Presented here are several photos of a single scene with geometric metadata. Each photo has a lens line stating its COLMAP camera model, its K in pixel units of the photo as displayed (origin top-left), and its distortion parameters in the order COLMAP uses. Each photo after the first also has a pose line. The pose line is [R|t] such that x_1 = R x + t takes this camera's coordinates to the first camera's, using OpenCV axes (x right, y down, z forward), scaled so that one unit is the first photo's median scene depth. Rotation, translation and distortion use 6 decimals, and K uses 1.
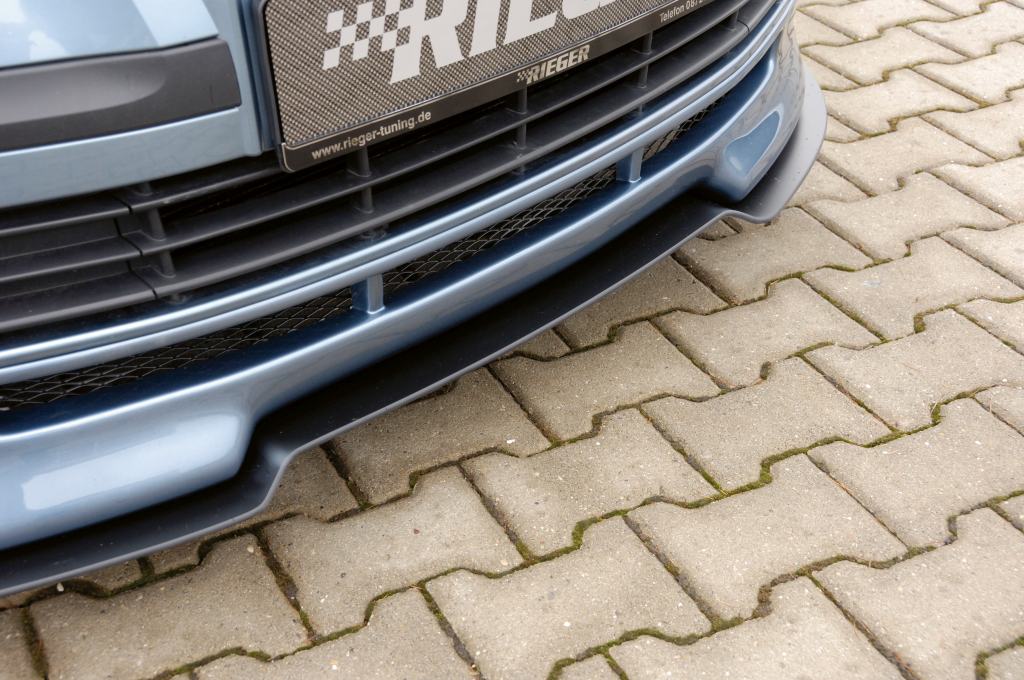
lens RADIAL K [[1489.1, 0, 513.1], [0, 1489.1, 337.7], [0, 0, 1]] dist [0.155878, 0.000000]
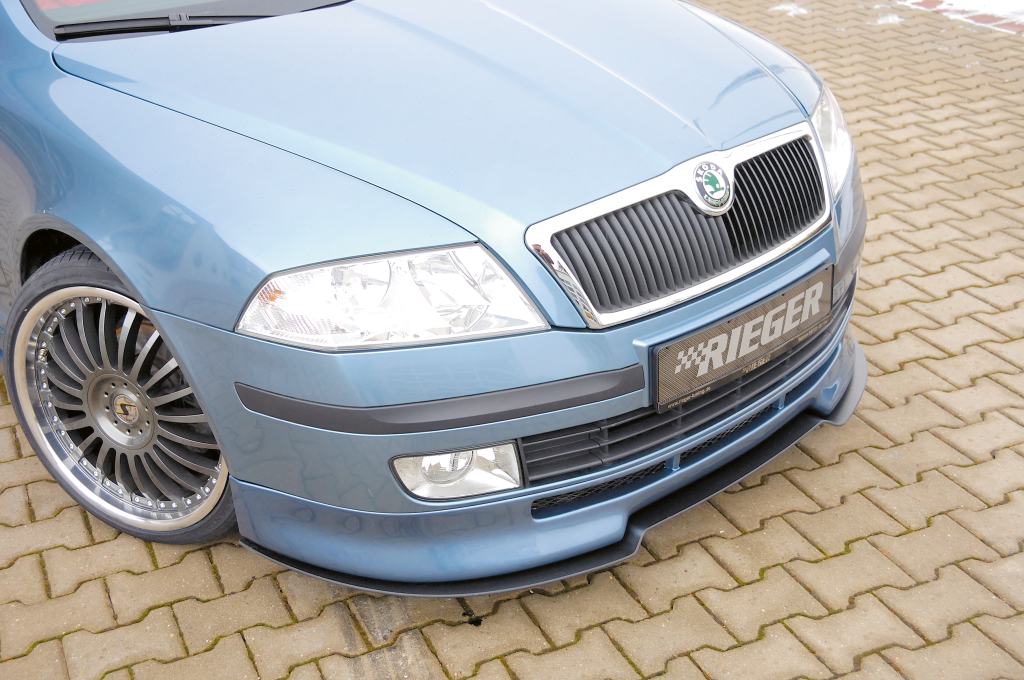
lens RADIAL K [[1295.4, 0, 509.2], [0, 1295.4, 347.0], [0, 0, 1]] dist [0.081072, 0.000000]
pose [[0.999169, 0.005139, -0.040433, -0.242017], [-0.009256, 0.994710, -0.102305, 0.001647], [0.039694, 0.102595, 0.993931, -0.901651]]
